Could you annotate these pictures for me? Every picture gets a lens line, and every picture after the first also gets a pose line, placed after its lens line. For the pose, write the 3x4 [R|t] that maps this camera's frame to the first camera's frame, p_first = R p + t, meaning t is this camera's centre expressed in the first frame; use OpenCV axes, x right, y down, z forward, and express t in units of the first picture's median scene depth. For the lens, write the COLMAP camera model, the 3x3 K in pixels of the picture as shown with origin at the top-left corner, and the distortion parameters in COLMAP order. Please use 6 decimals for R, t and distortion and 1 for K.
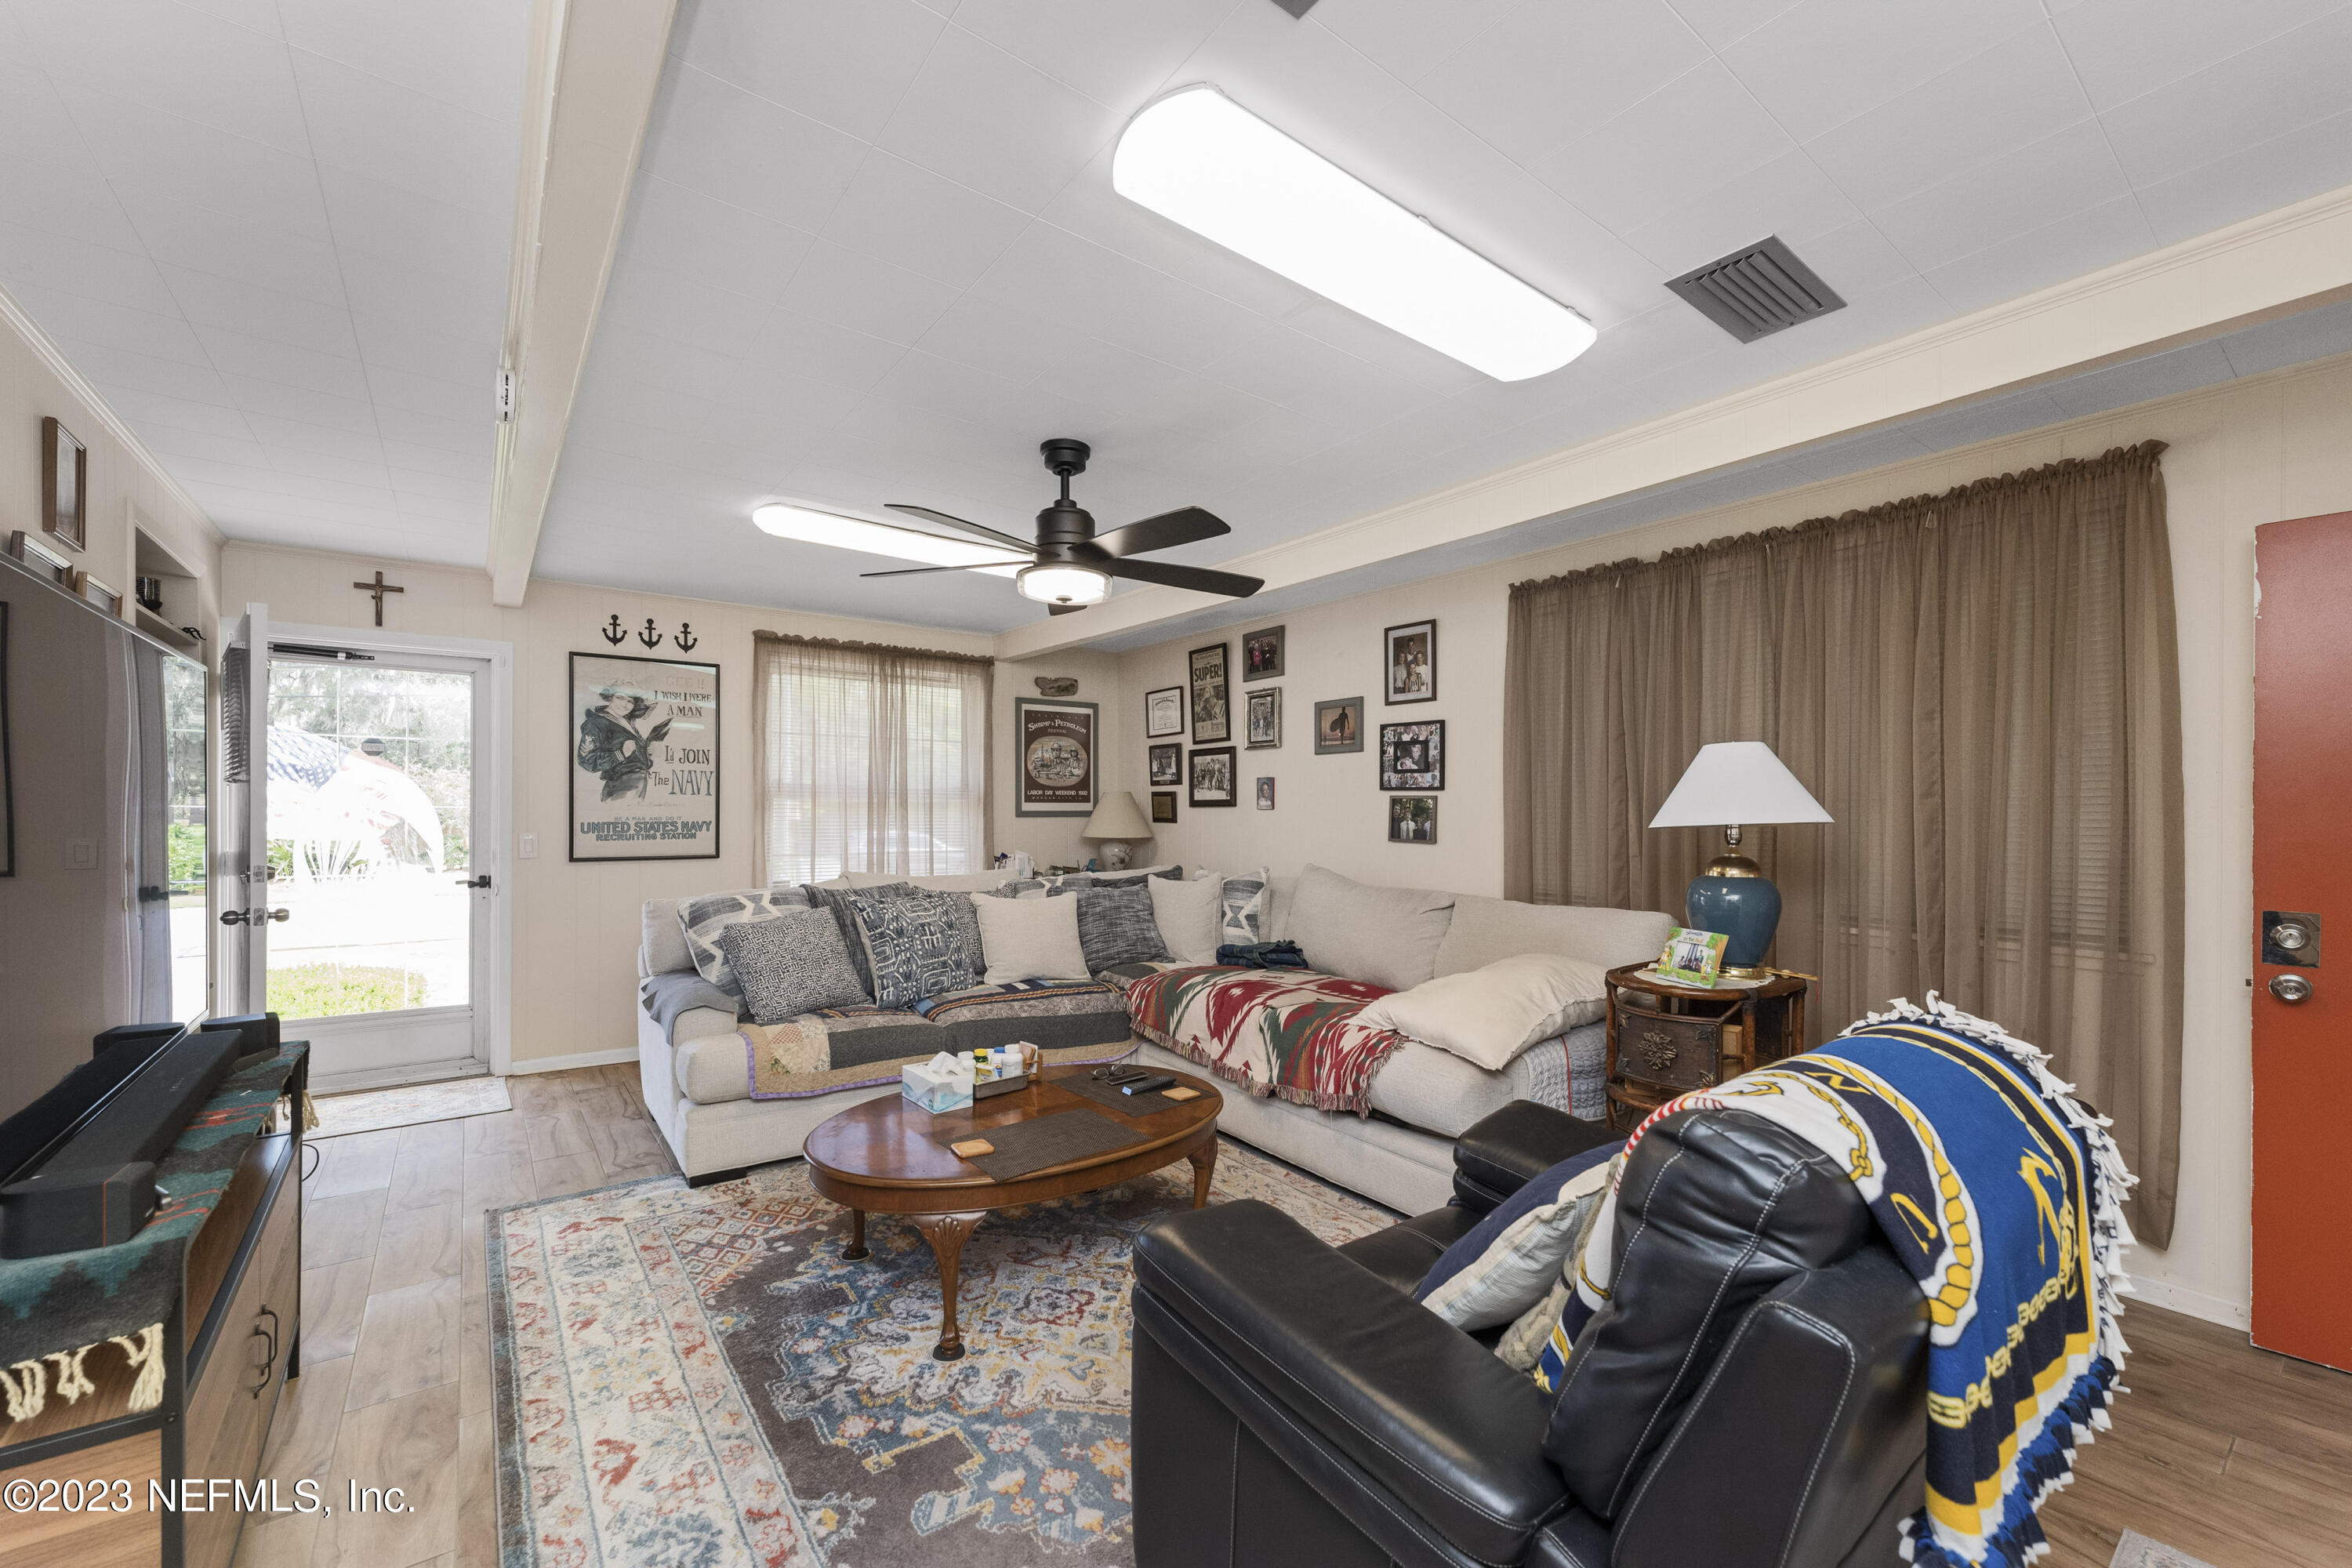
lens RADIAL K [[931.7, 0, 1180.8], [0, 931.7, 803.3], [0, 0, 1]] dist [-0.003755, 0.000753]
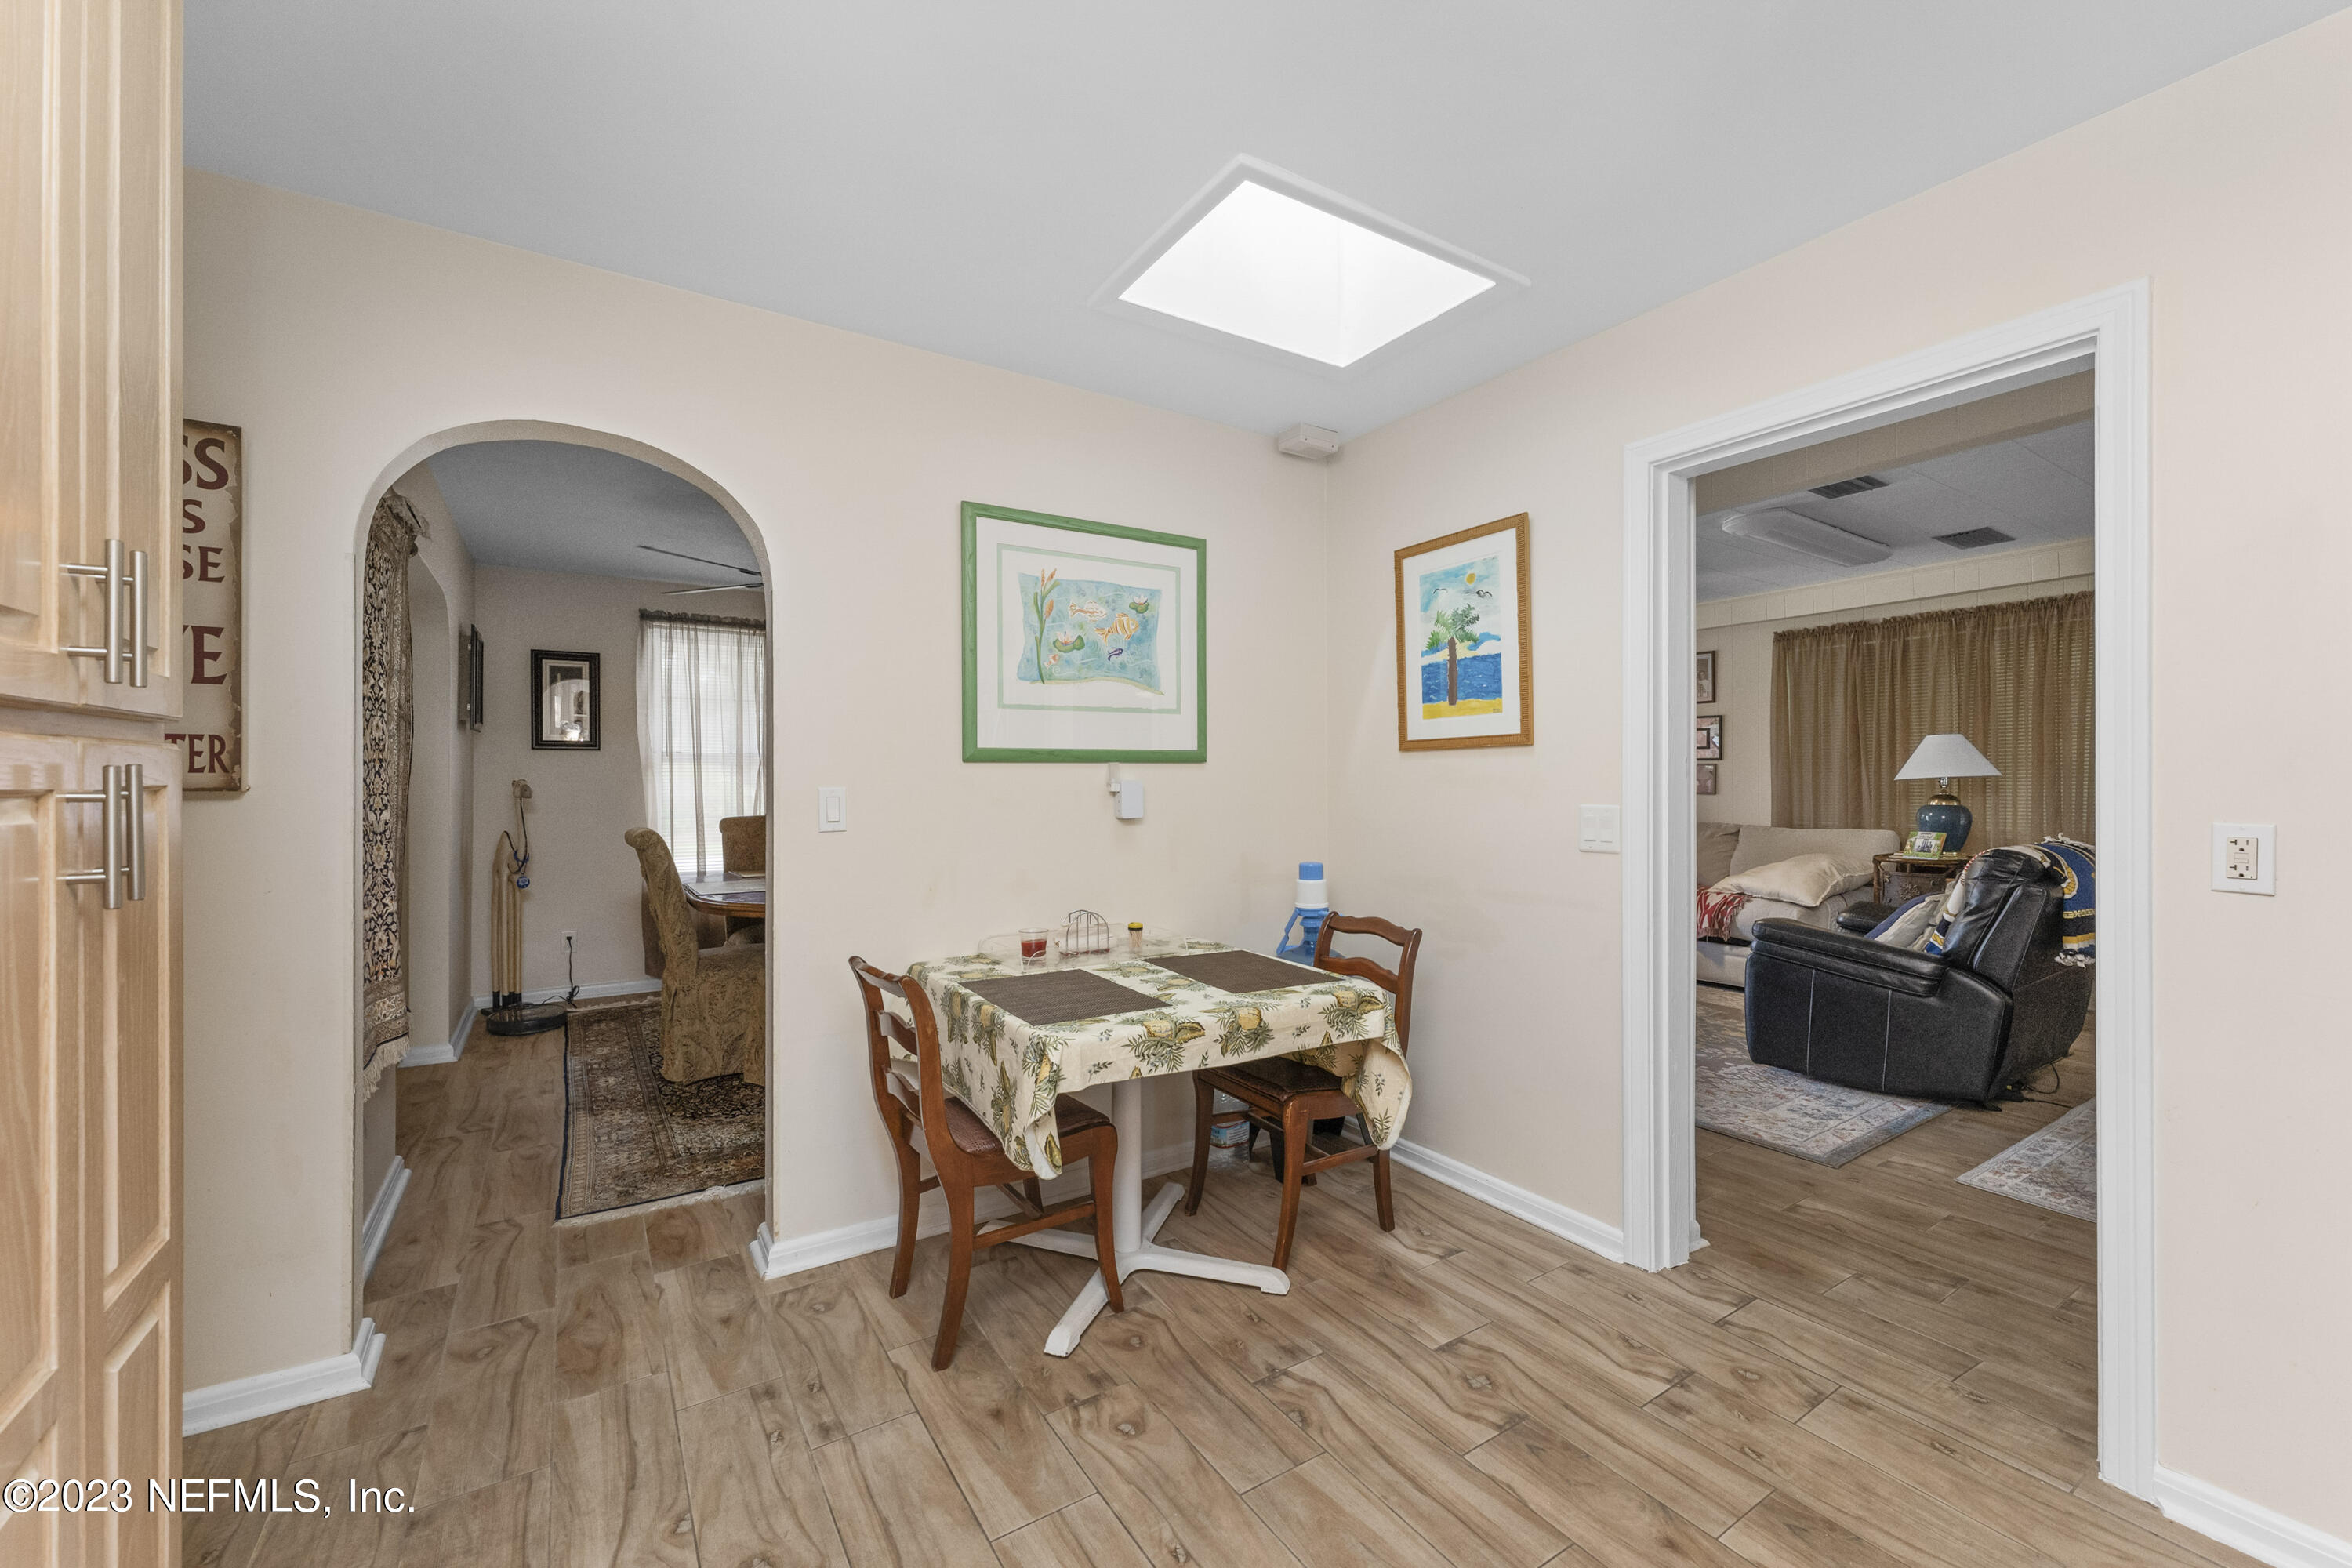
lens RADIAL K [[931.7, 0, 1179.5], [0, 931.7, 775.3], [0, 0, 1]] dist [-0.003755, 0.000753]
pose [[0.997687, -0.005504, -0.067756, -0.761292], [0.005706, 0.999980, 0.002791, 0.003885], [0.067740, -0.003171, 0.997698, -0.910572]]
